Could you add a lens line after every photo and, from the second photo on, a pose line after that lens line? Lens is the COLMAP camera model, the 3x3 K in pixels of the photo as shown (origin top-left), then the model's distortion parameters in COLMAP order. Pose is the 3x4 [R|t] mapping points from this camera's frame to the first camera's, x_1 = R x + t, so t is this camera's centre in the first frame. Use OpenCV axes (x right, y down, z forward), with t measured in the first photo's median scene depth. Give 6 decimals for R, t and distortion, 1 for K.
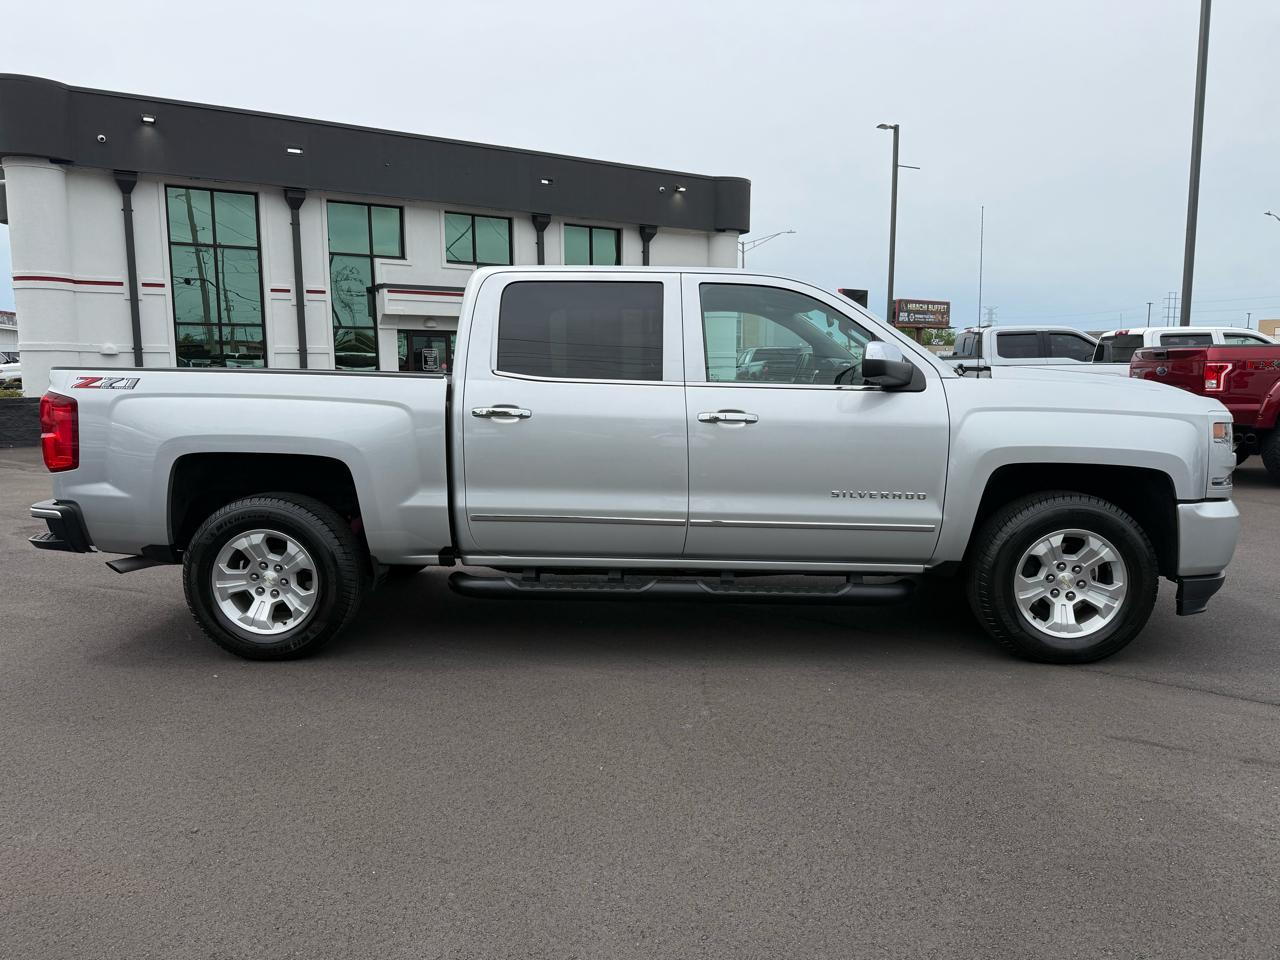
lens RADIAL K [[910.7, 0, 636.8], [0, 910.7, 476.4], [0, 0, 1]] dist [0.029049, -0.039959]
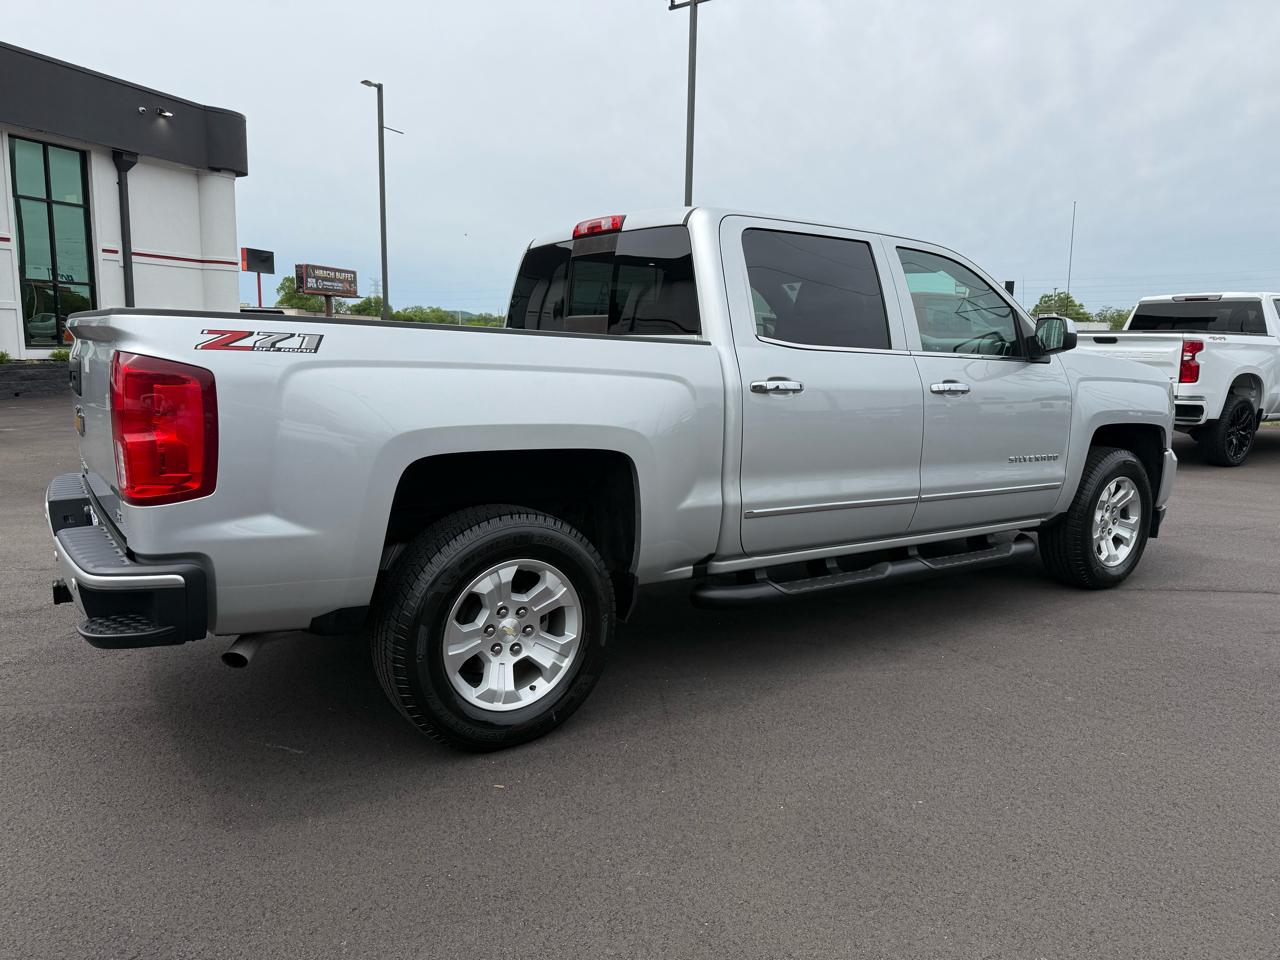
lens RADIAL K [[910.7, 0, 640.0], [0, 910.7, 483.0], [0, 0, 1]] dist [0.029049, -0.039959]
pose [[0.794024, -0.073289, 0.603452, -0.748000], [0.049146, 0.997196, 0.056442, -0.034344], [-0.605896, -0.015159, 0.795399, 0.401606]]
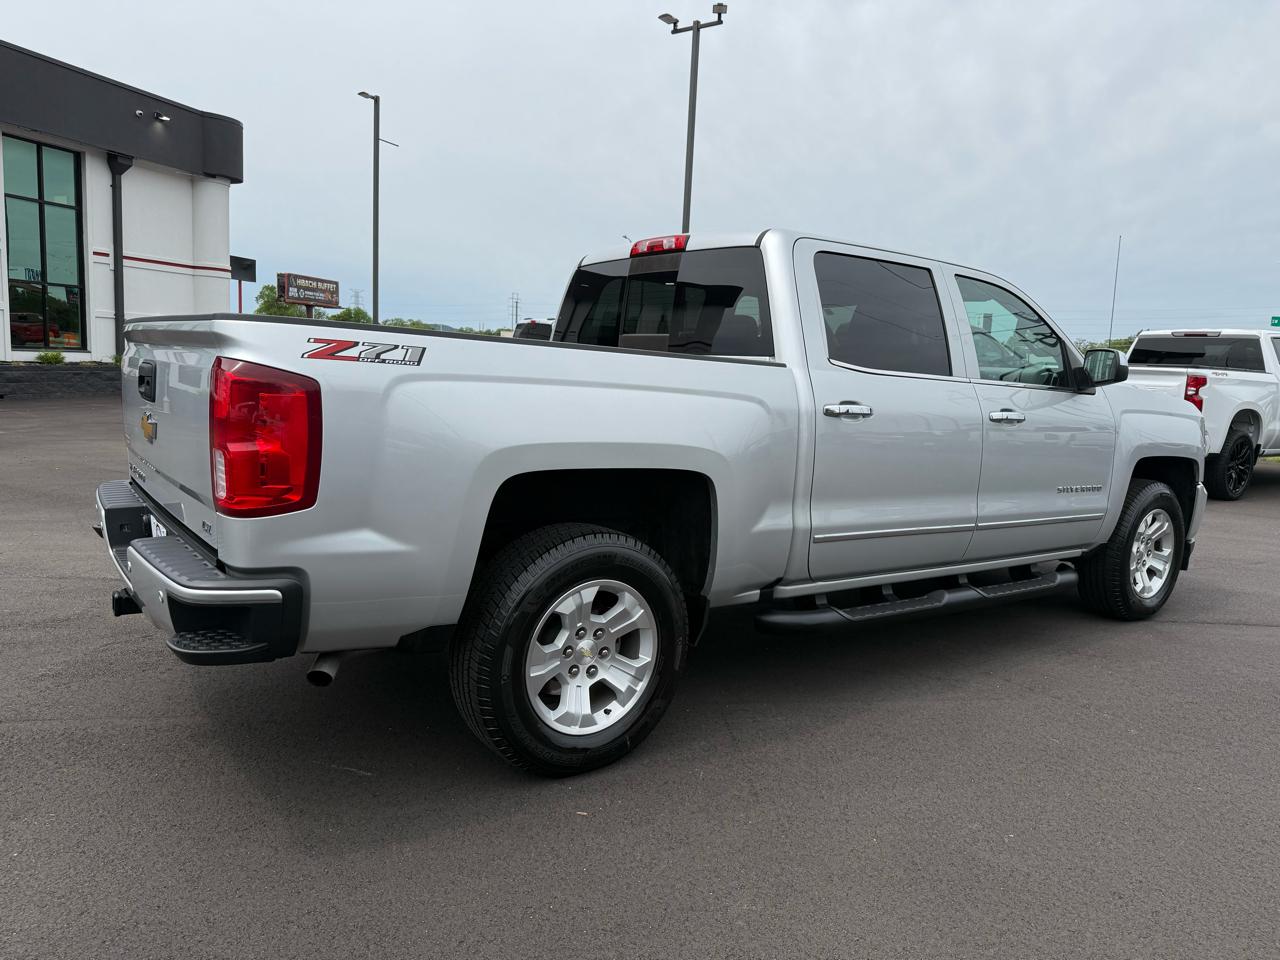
lens RADIAL K [[910.7, 0, 641.0], [0, 910.7, 483.1], [0, 0, 1]] dist [0.029049, -0.039959]
pose [[0.778322, -0.041617, 0.626484, -0.806857], [0.023474, 0.999032, 0.037201, -0.038764], [-0.627426, -0.014248, 0.778546, 0.460674]]
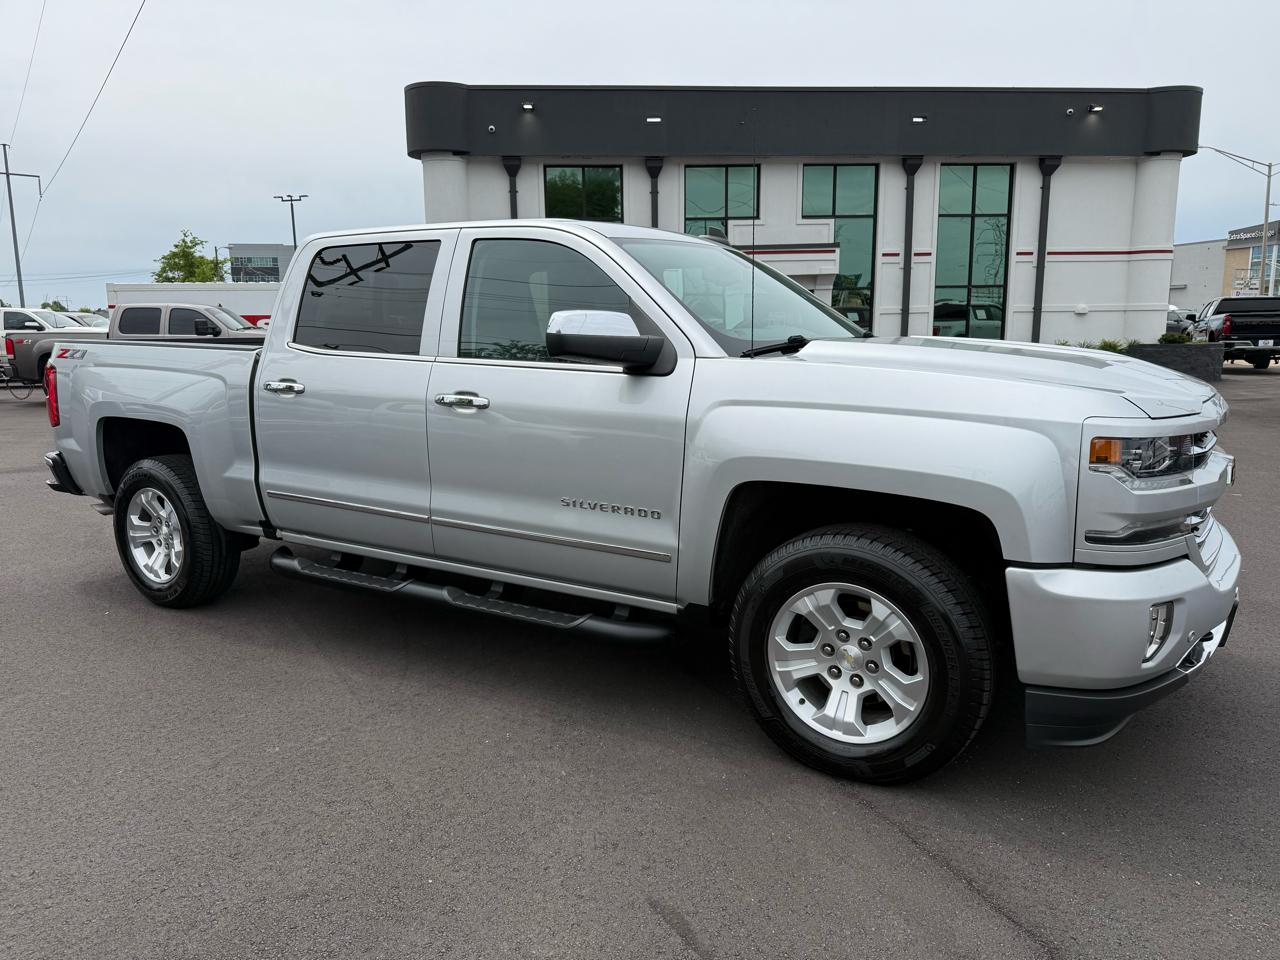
lens RADIAL K [[910.7, 0, 631.1], [0, 910.7, 480.0], [0, 0, 1]] dist [0.029049, -0.039959]
pose [[0.868097, 0.074736, -0.490736, 0.637931], [-0.050821, 0.996787, 0.061903, -0.049964], [0.493785, -0.028798, 0.869107, 0.329662]]
